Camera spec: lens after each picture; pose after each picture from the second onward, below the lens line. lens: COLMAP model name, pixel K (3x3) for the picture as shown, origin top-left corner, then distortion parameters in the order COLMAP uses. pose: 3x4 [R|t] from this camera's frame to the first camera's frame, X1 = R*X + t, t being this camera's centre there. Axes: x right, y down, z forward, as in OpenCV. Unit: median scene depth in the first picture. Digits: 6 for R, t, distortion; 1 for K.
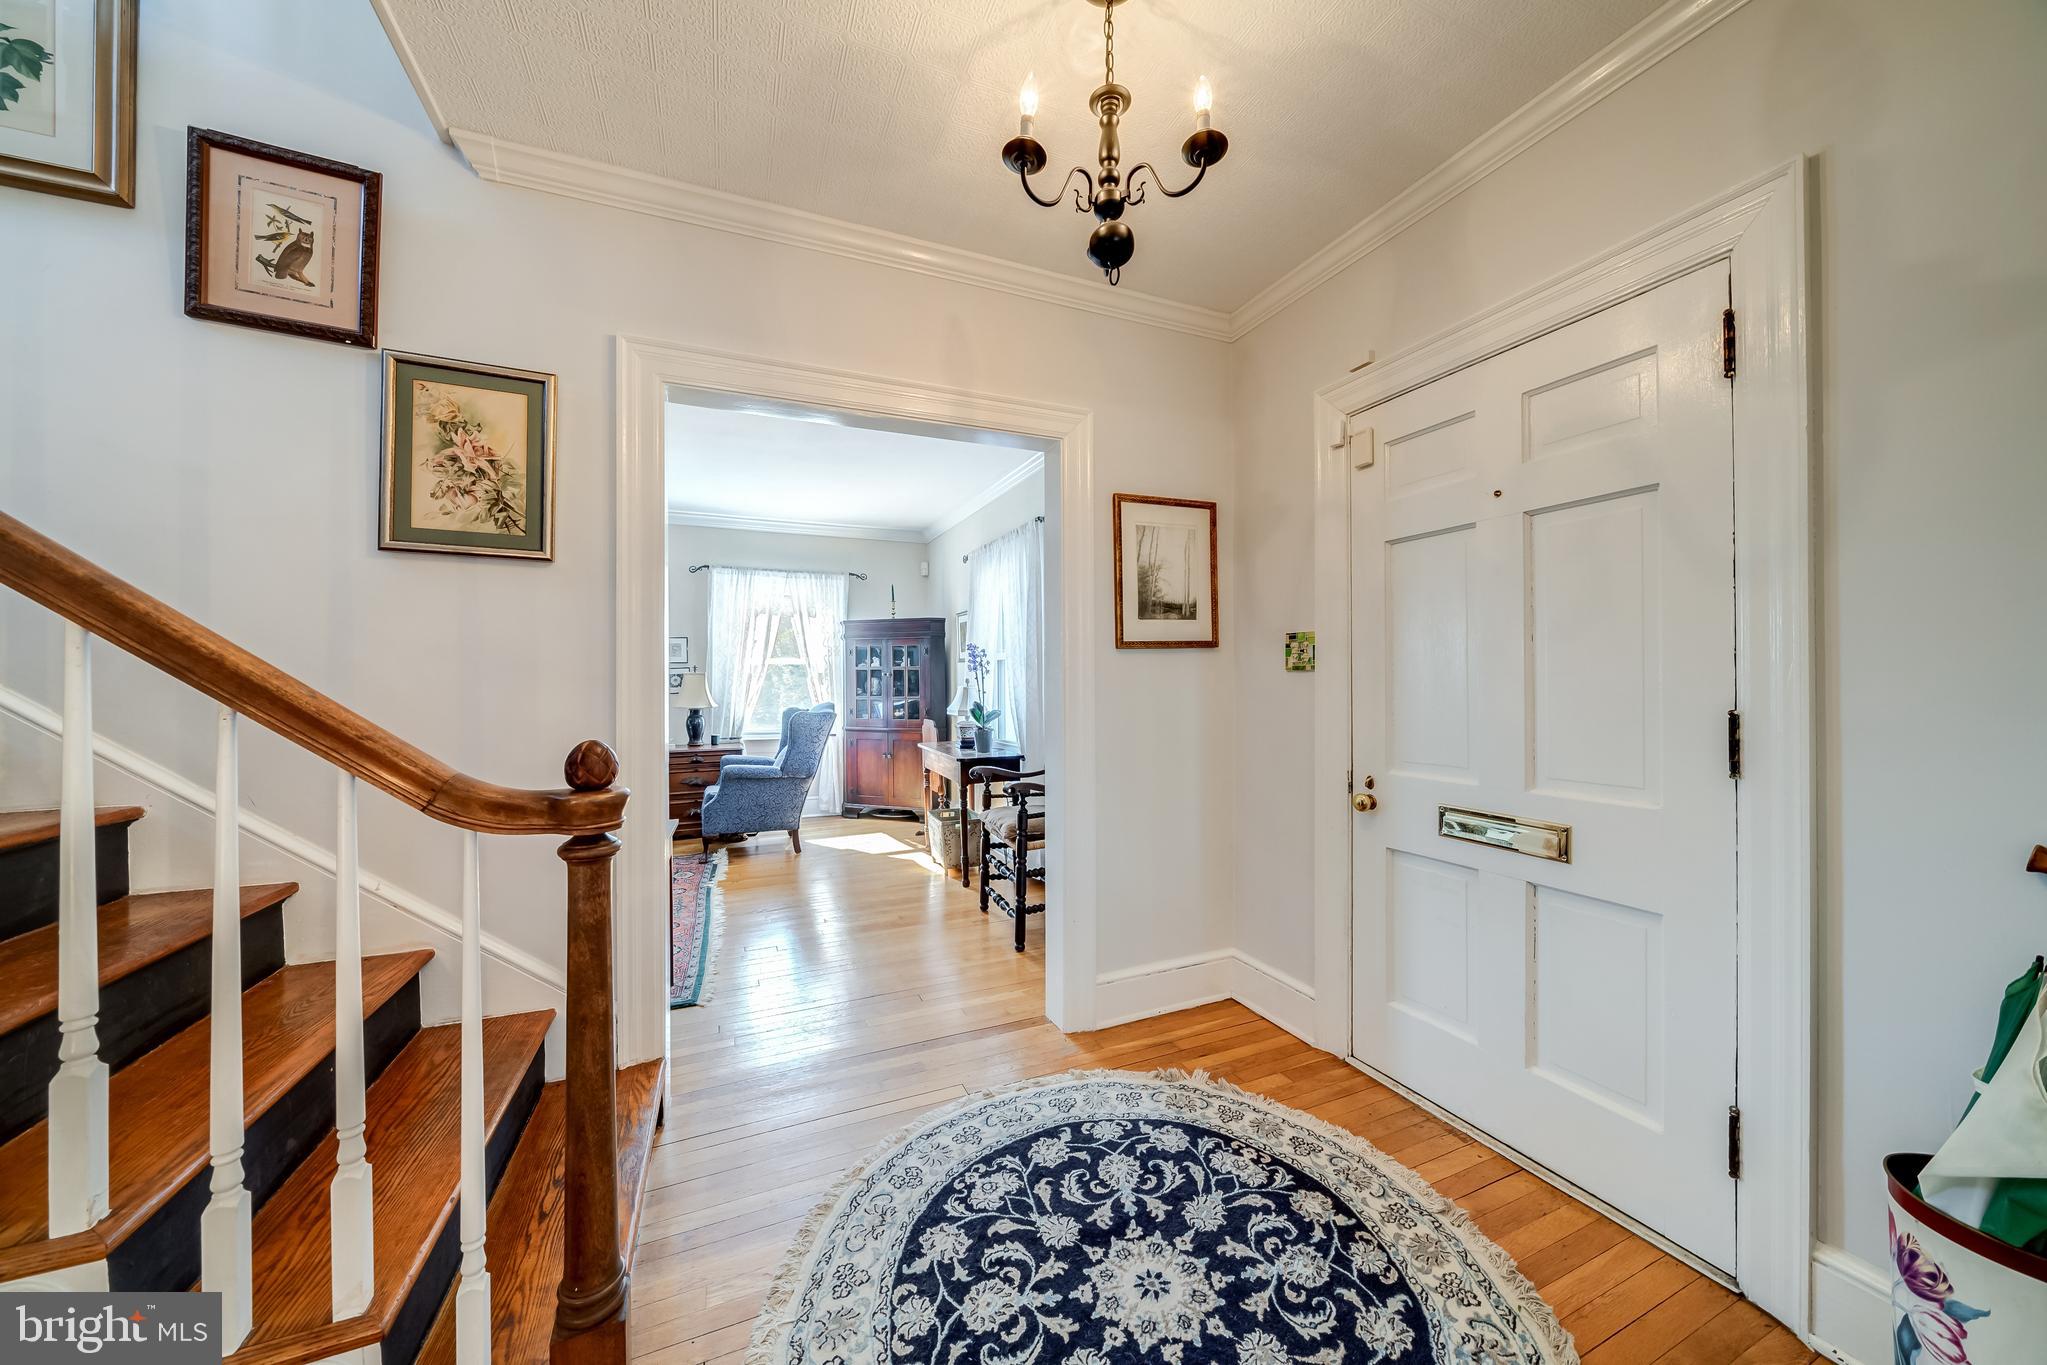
lens RADIAL K [[697.5, 0, 1034.2], [0, 697.5, 678.0], [0, 0, 1]] dist [-0.006076, 0.000639]
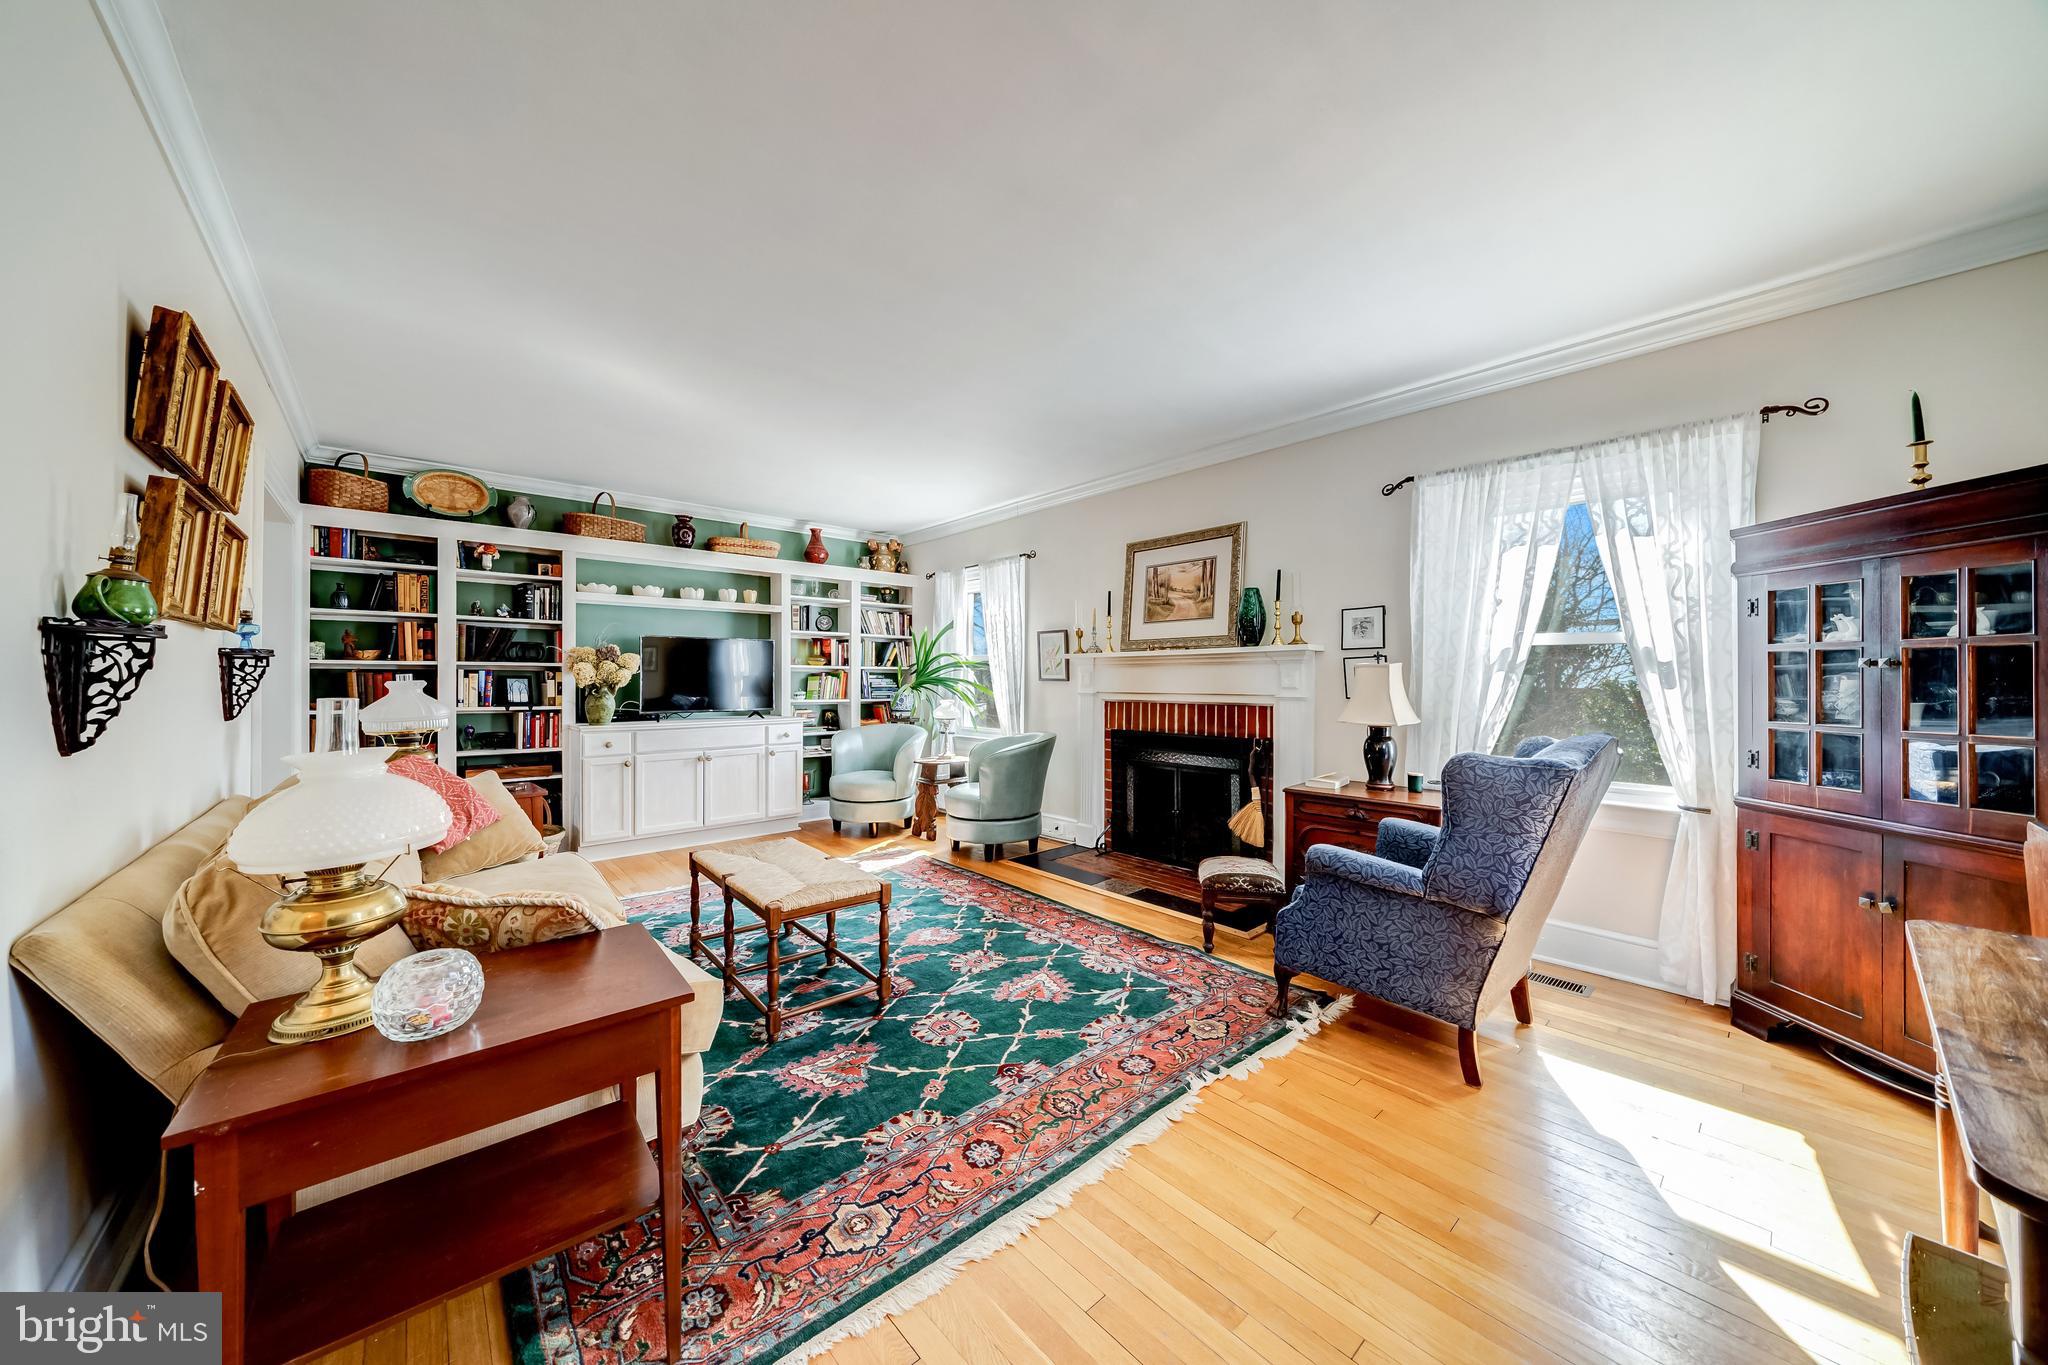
lens RADIAL K [[697.8, 0, 1028.7], [0, 697.8, 680.2], [0, 0, 1]] dist [-0.006076, 0.000639]
pose [[0.301954, 0.004103, -0.953314, -0.050768], [-0.001113, 0.999992, 0.003951, 0.009291], [0.953322, -0.000132, 0.301956, 1.604071]]
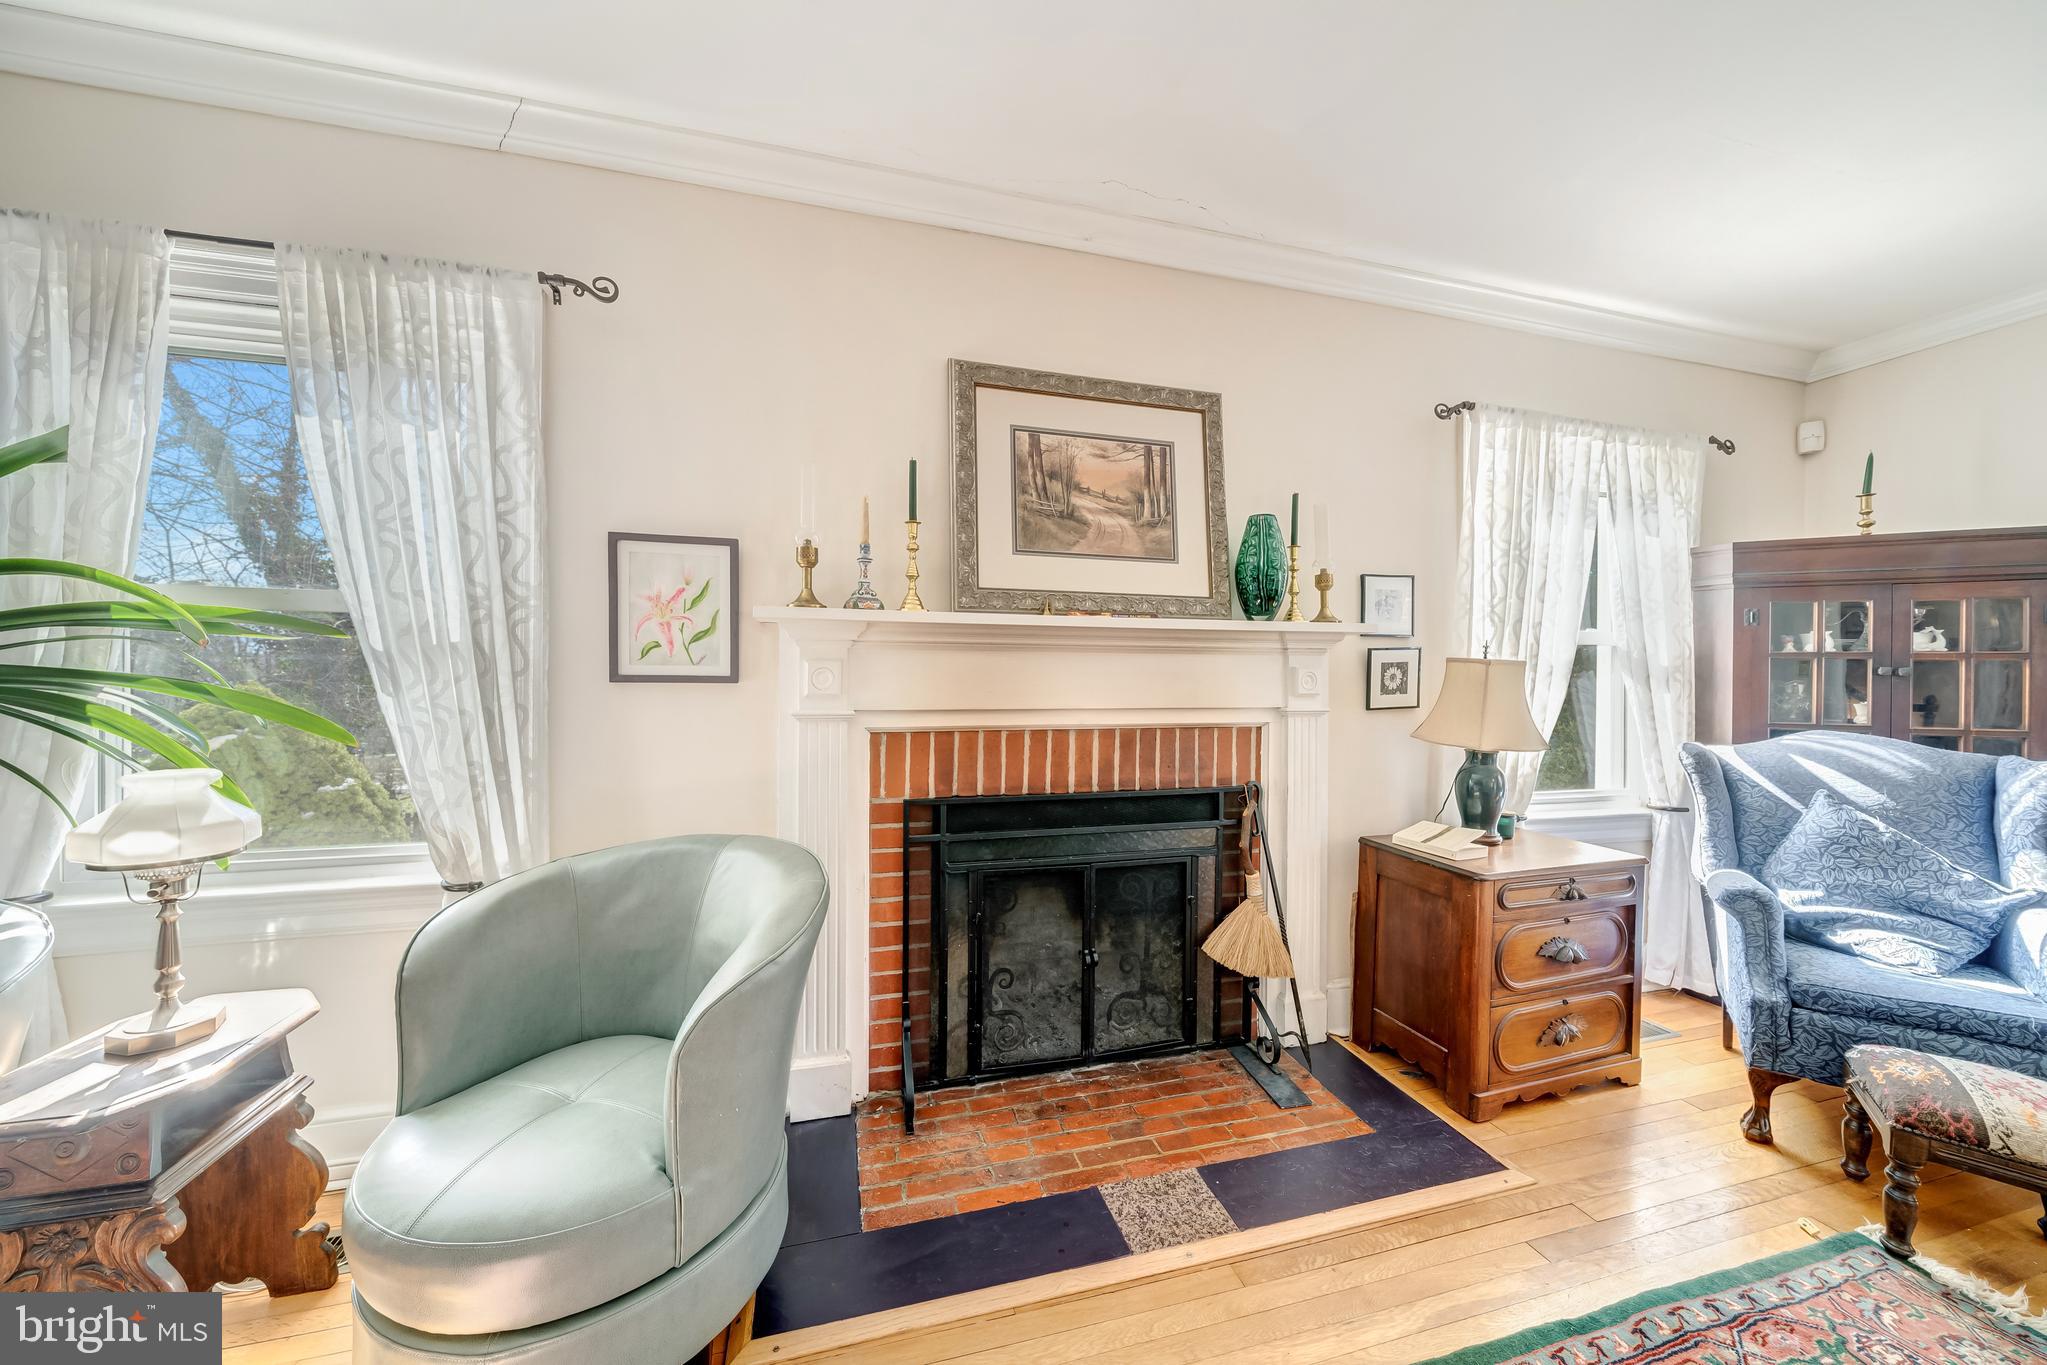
lens RADIAL K [[697.5, 0, 1022.4], [0, 697.5, 682.6], [0, 0, 1]] dist [-0.006076, 0.000639]
pose [[0.987439, 0.012481, -0.157509, -2.043681], [-0.010714, 0.999870, 0.012064, 0.008072], [0.157640, -0.010225, 0.987444, 1.661402]]
